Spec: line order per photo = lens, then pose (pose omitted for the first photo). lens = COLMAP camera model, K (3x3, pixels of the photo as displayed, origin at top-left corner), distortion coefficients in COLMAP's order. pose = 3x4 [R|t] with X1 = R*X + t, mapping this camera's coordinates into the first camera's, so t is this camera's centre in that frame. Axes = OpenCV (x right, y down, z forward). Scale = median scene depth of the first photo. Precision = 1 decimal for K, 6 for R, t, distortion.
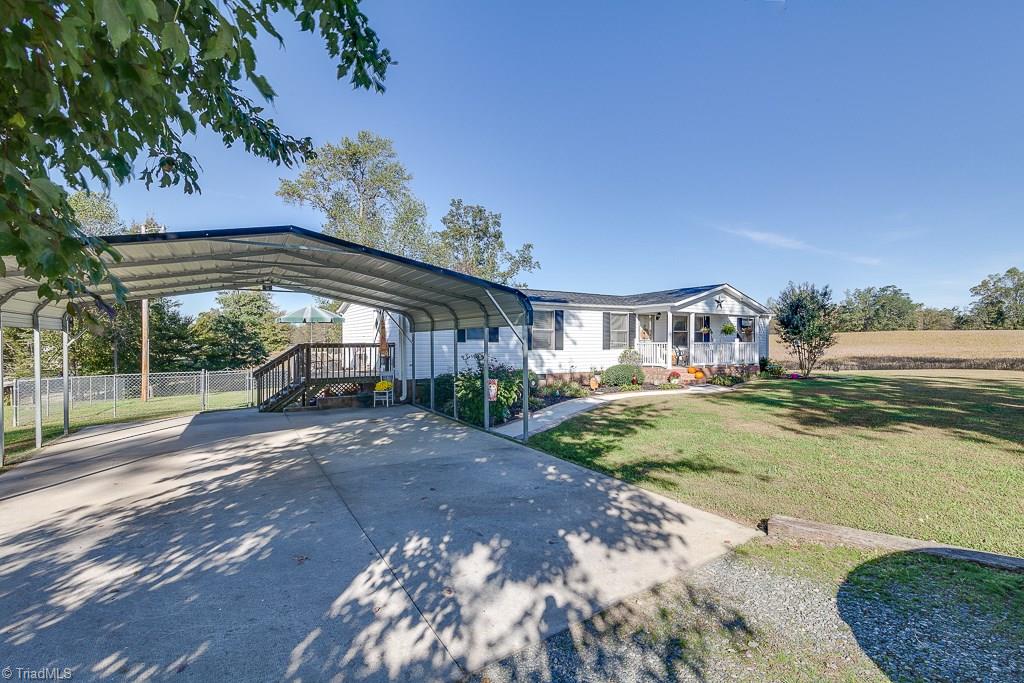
lens RADIAL K [[461.3, 0, 517.7], [0, 461.3, 342.2], [0, 0, 1]] dist [-0.002715, -0.000209]
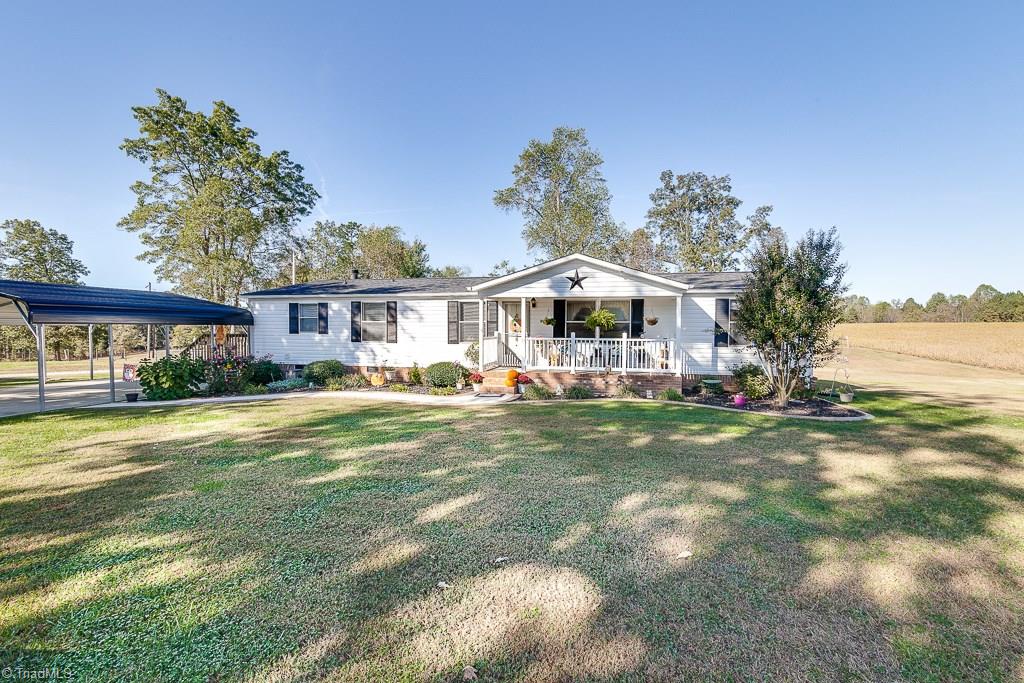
lens RADIAL K [[461.3, 0, 517.7], [0, 461.3, 342.2], [0, 0, 1]] dist [-0.002715, -0.000209]
pose [[0.726329, 0.025386, -0.686878, 0.879674], [-0.004805, 0.999481, 0.031858, -0.016107], [0.687330, -0.019839, 0.726074, 0.452870]]
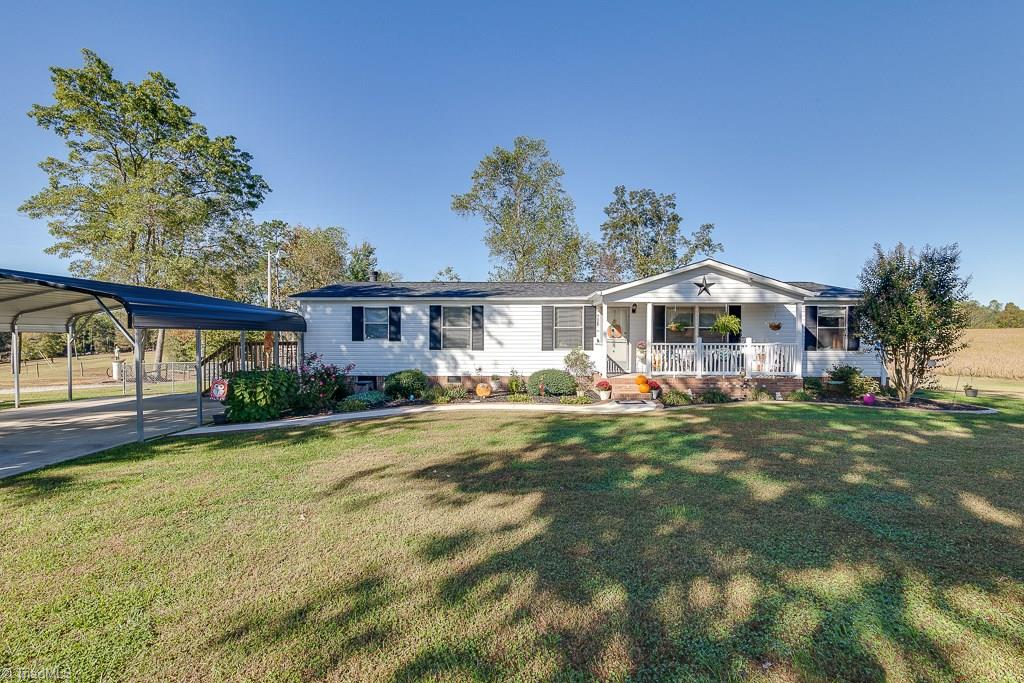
lens RADIAL K [[461.3, 0, 517.7], [0, 461.3, 342.2], [0, 0, 1]] dist [-0.002715, -0.000209]
pose [[0.851783, 0.008368, -0.523827, 0.583855], [-0.001794, 0.999913, 0.013056, -0.010310], [0.523891, -0.010181, 0.851724, 0.262319]]
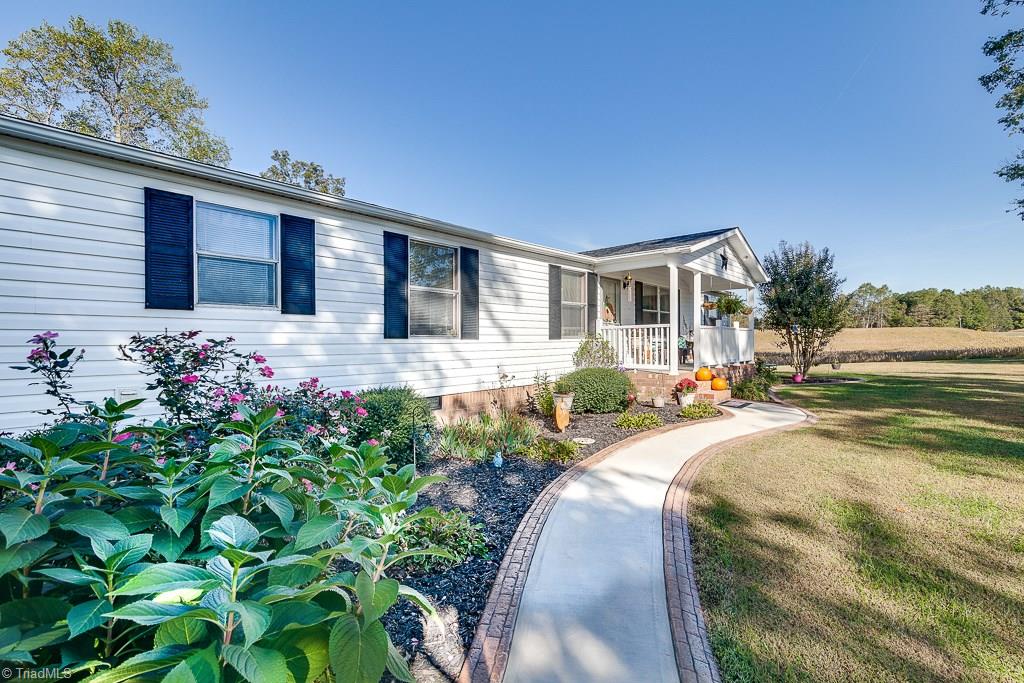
lens RADIAL K [[466.6, 0, 512.0], [0, 466.6, 341.5], [0, 0, 1]] dist [0.009413, -0.000215]
pose [[0.955561, -0.008722, 0.294665, -0.002974], [0.010623, 0.999932, -0.004853, 0.019579], [-0.294603, 0.007767, 0.955588, 0.520233]]
